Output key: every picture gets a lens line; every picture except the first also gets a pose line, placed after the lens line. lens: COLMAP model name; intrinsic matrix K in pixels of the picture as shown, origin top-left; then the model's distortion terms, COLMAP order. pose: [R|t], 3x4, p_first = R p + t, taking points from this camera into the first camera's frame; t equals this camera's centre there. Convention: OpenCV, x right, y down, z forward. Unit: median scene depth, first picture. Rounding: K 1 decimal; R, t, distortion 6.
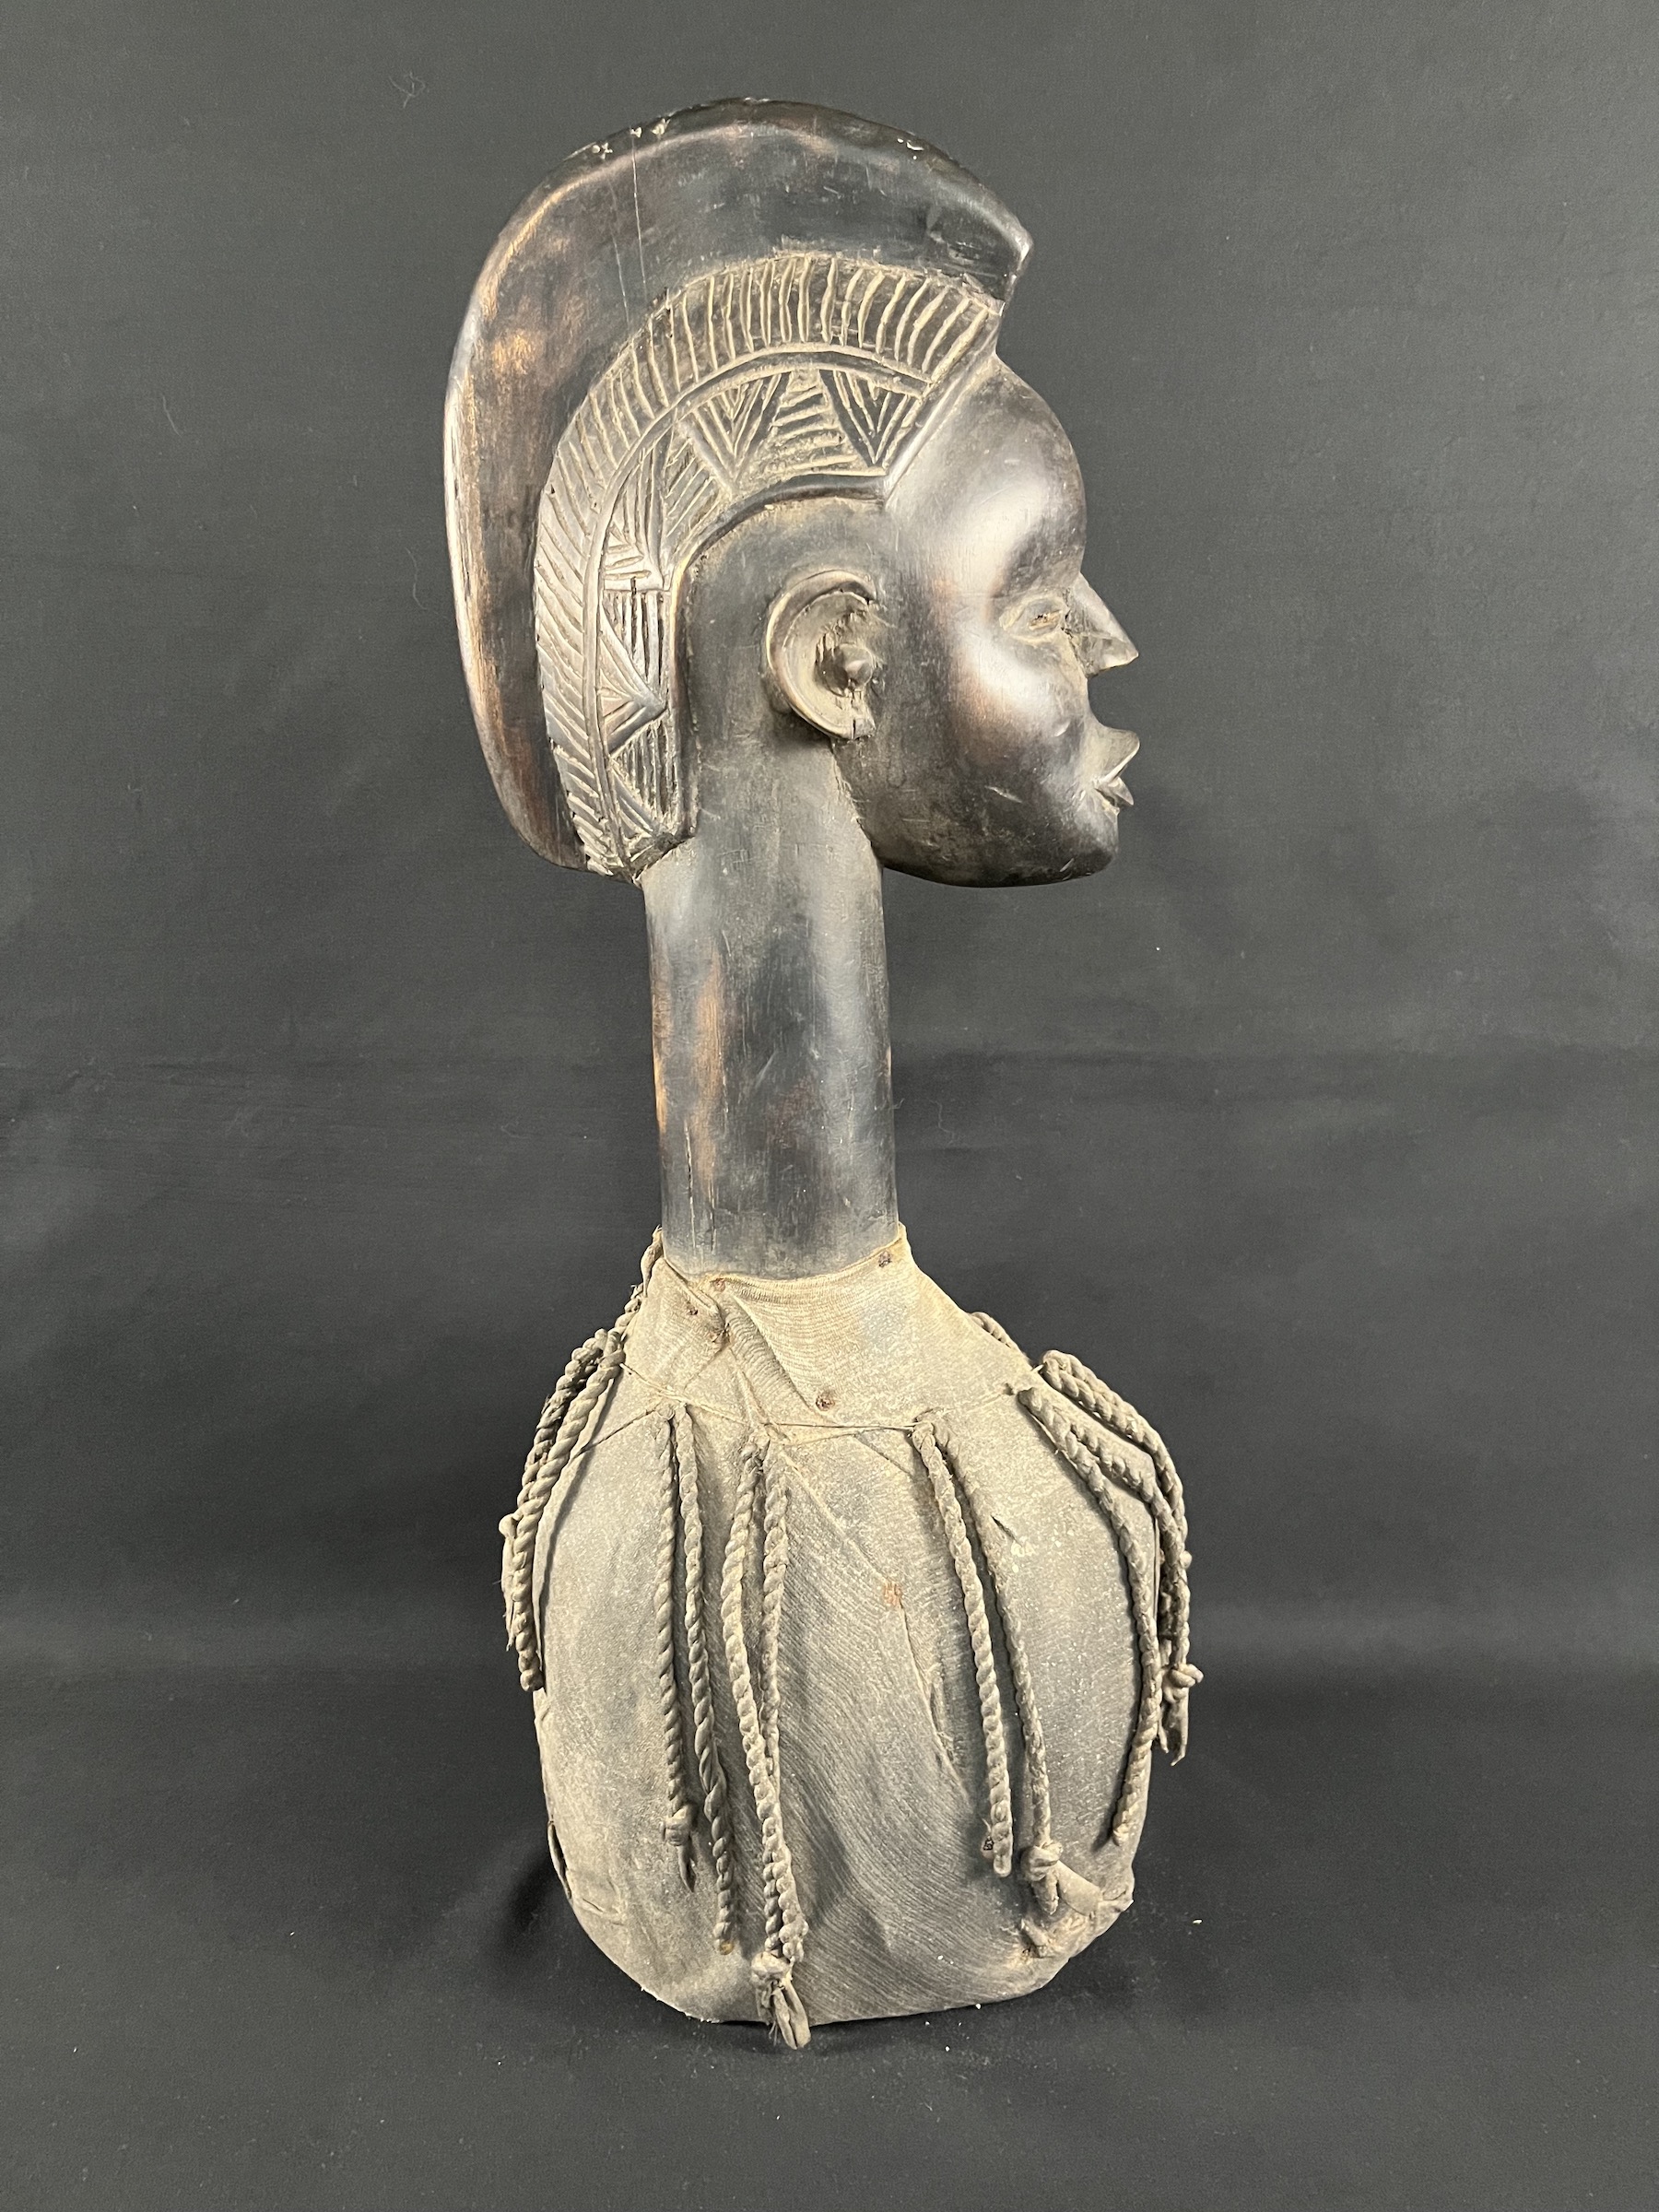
lens RADIAL K [[1661.9, 0, 835.2], [0, 1661.9, 1115.0], [0, 0, 1]] dist [0.021555, 0.006054]
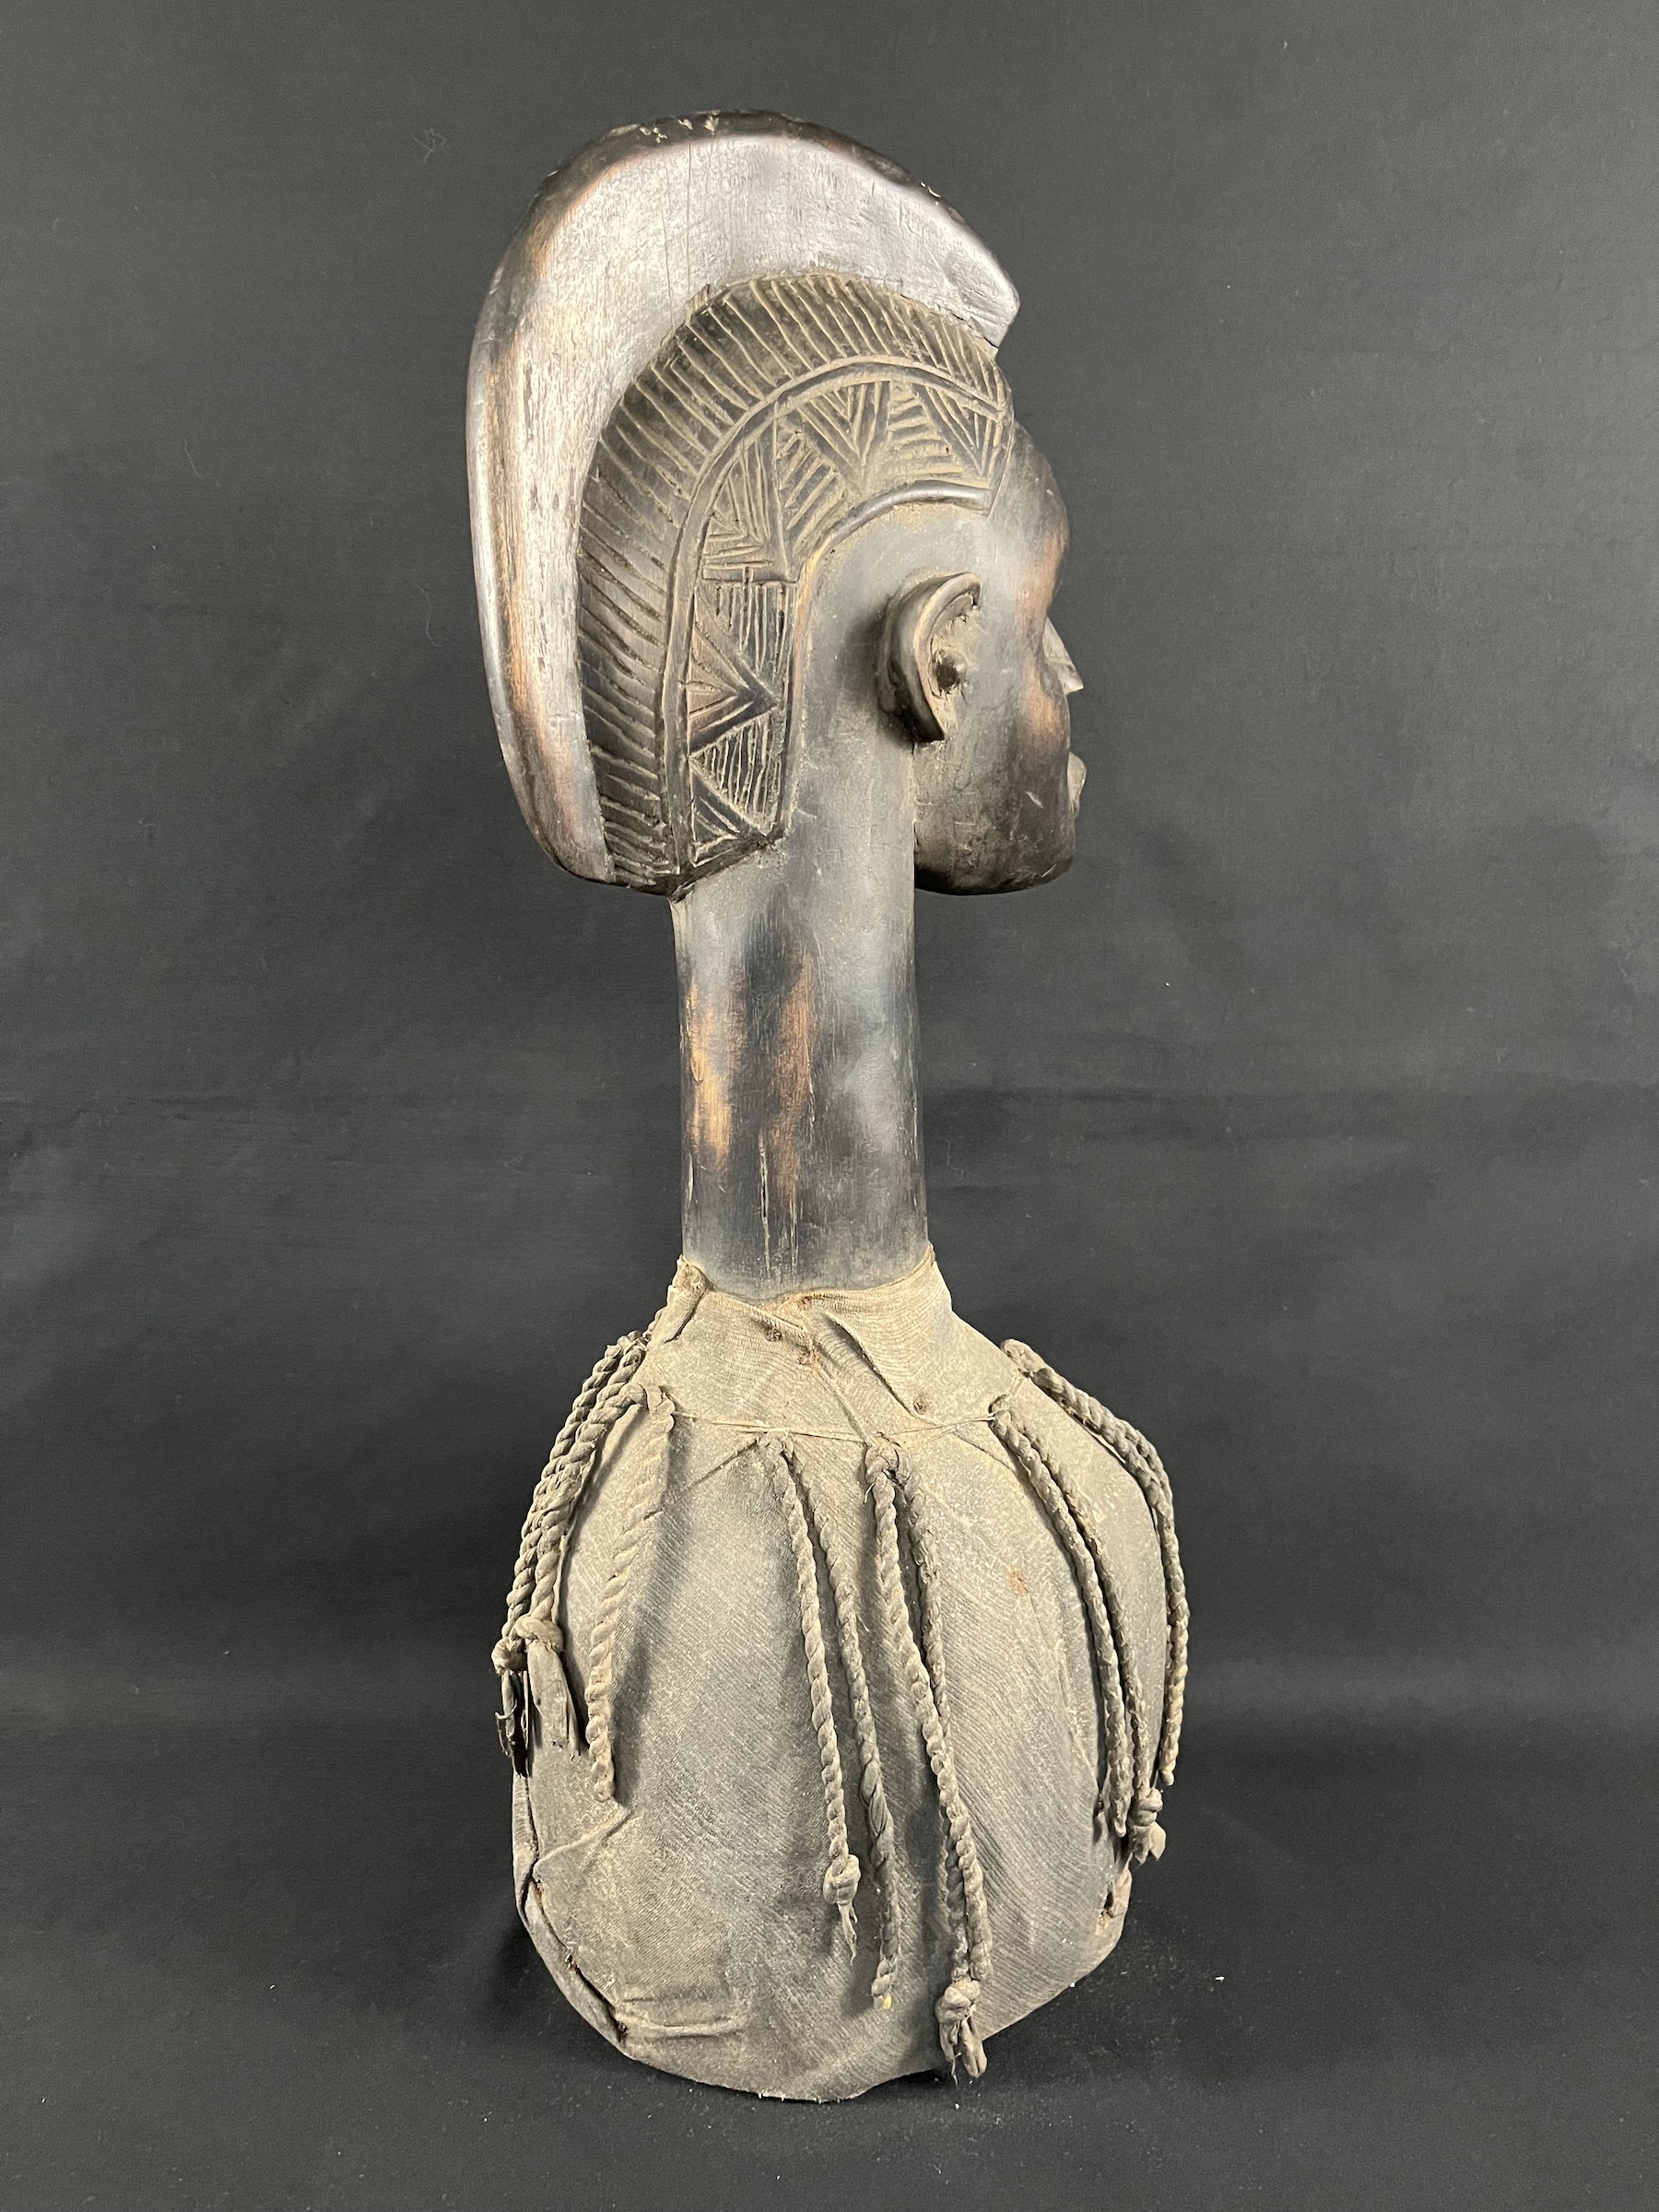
lens RADIAL K [[1661.9, 0, 835.2], [0, 1661.9, 1115.0], [0, 0, 1]] dist [0.021555, 0.006054]
pose [[0.865284, -0.078661, 0.495071, -0.563132], [0.113936, 0.992624, -0.041421, 0.038292], [-0.488162, 0.092247, 0.867865, 0.158273]]
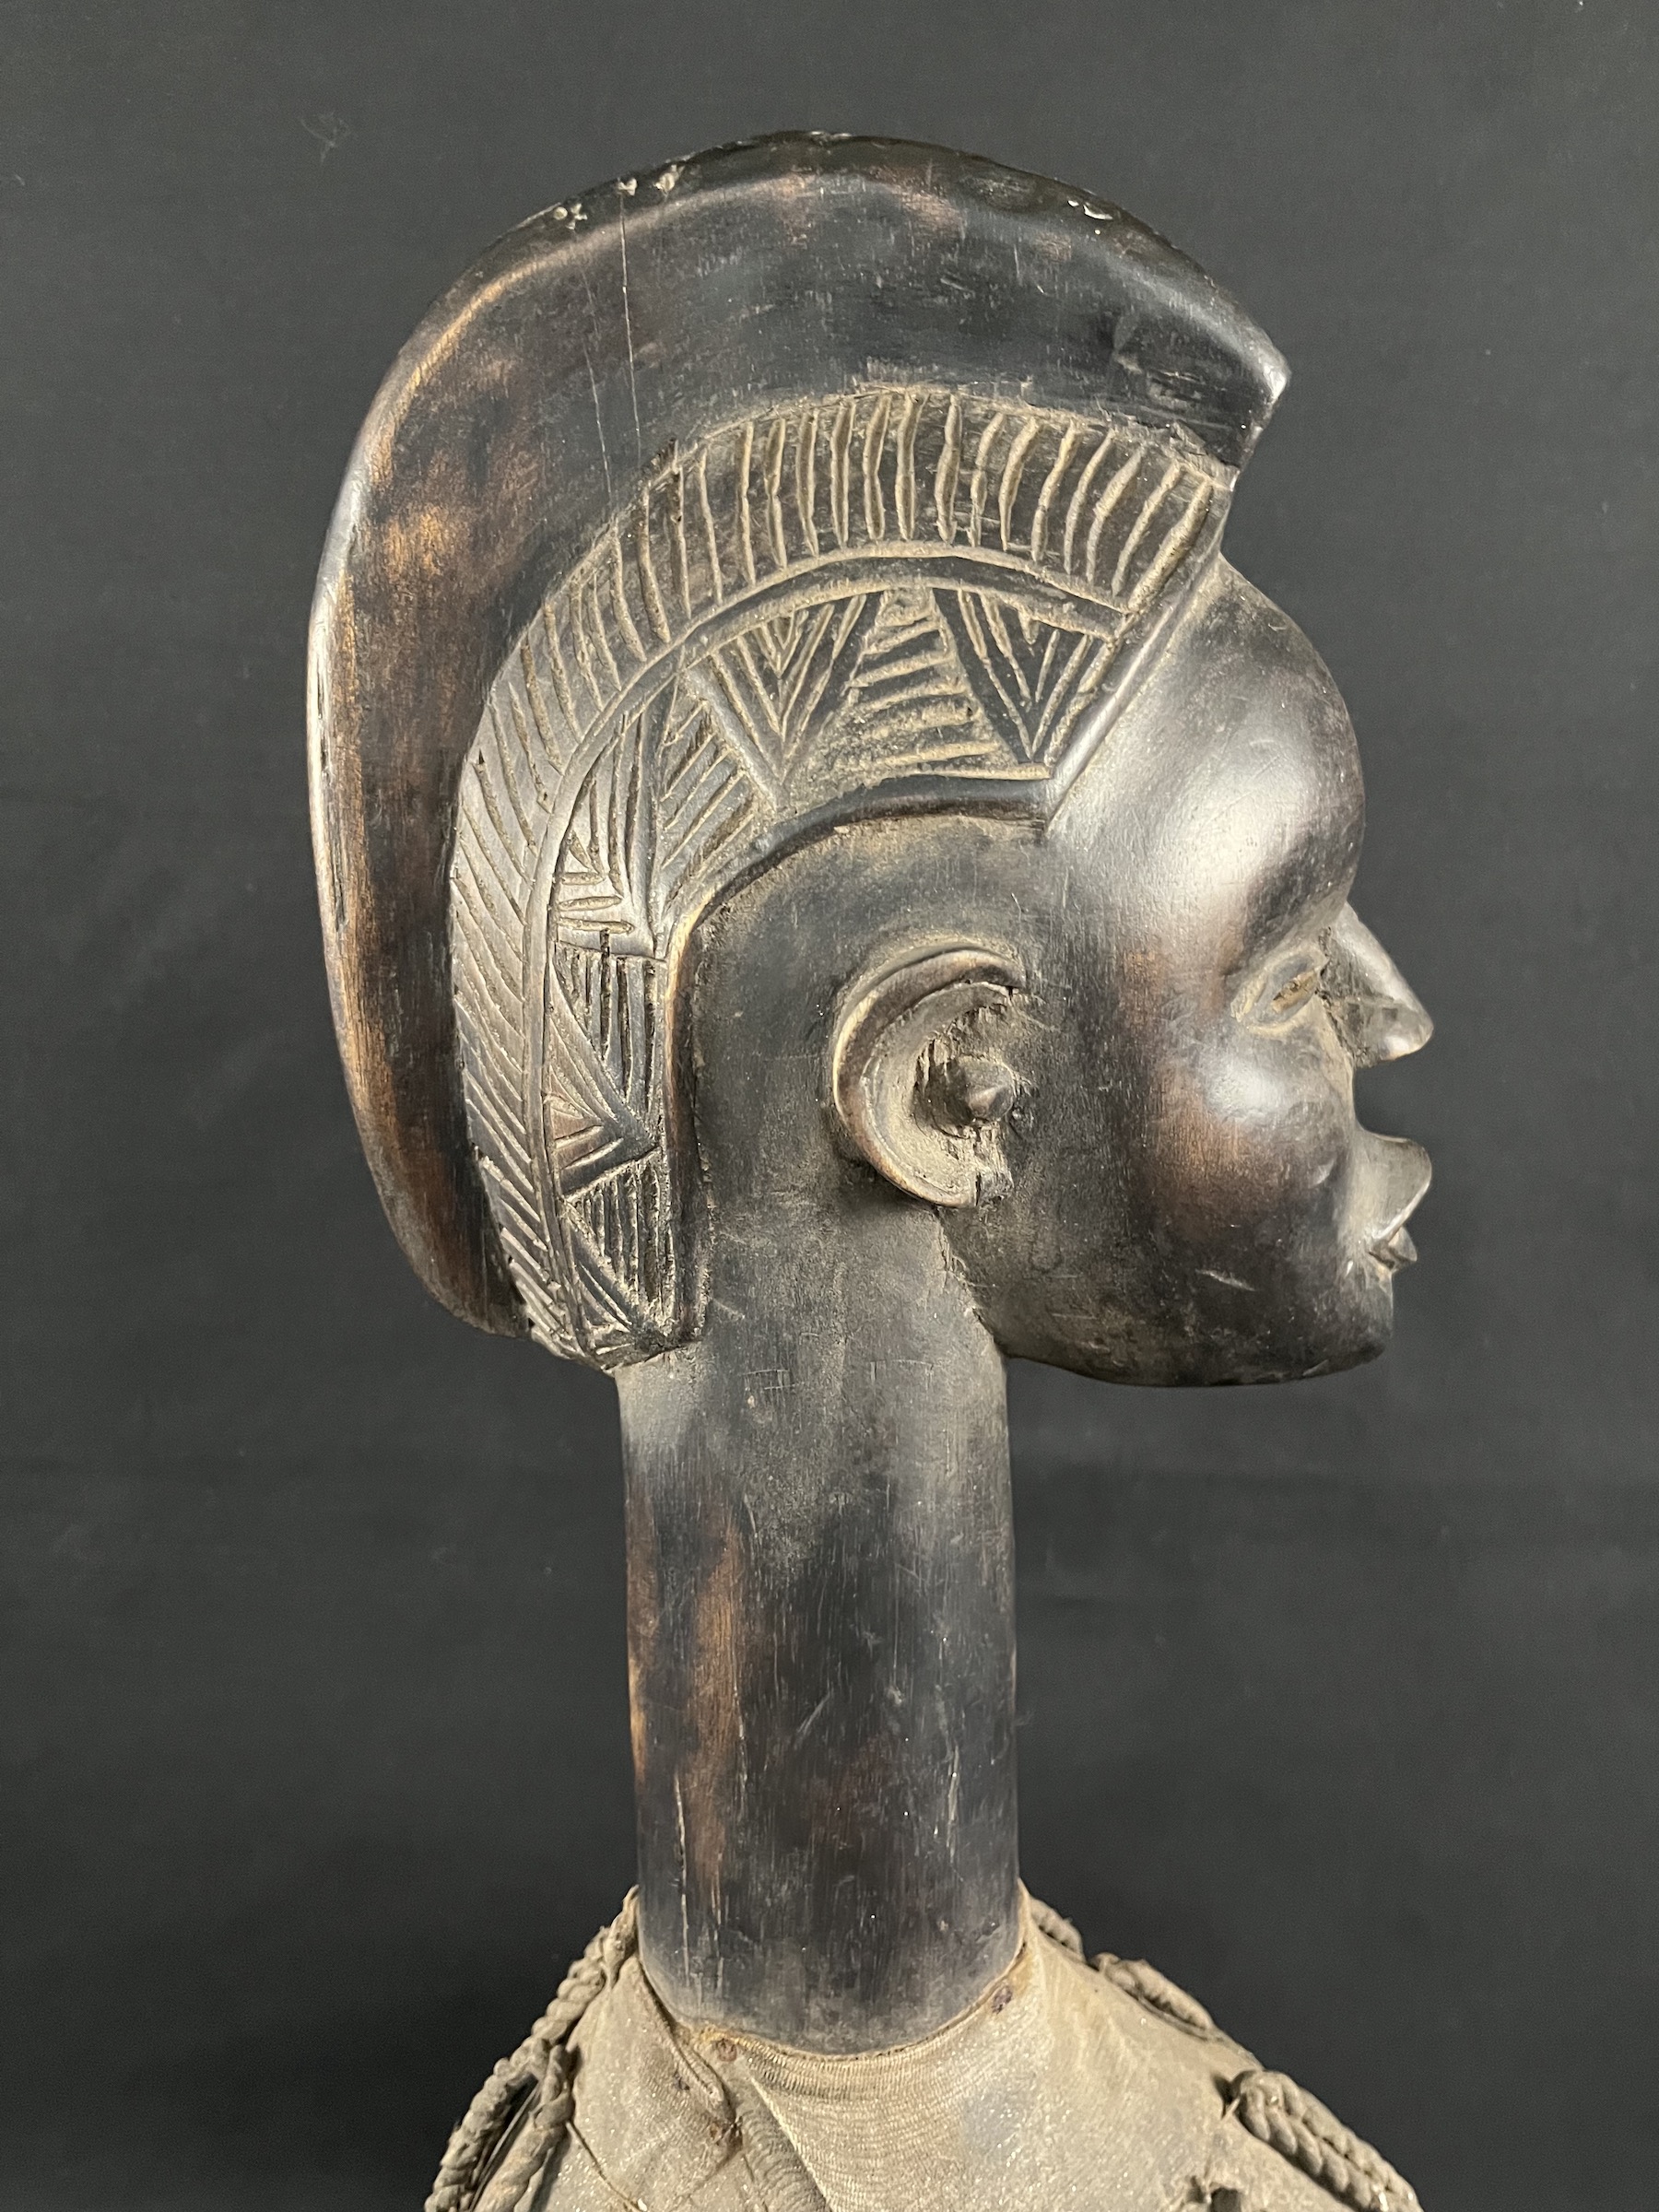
lens RADIAL K [[1661.9, 0, 835.2], [0, 1661.9, 1115.0], [0, 0, 1]] dist [0.021555, 0.006054]
pose [[0.999714, 0.017457, -0.016321, -0.028751], [-0.018163, 0.998861, -0.044127, -0.226390], [0.015532, 0.044411, 0.998893, 0.411033]]
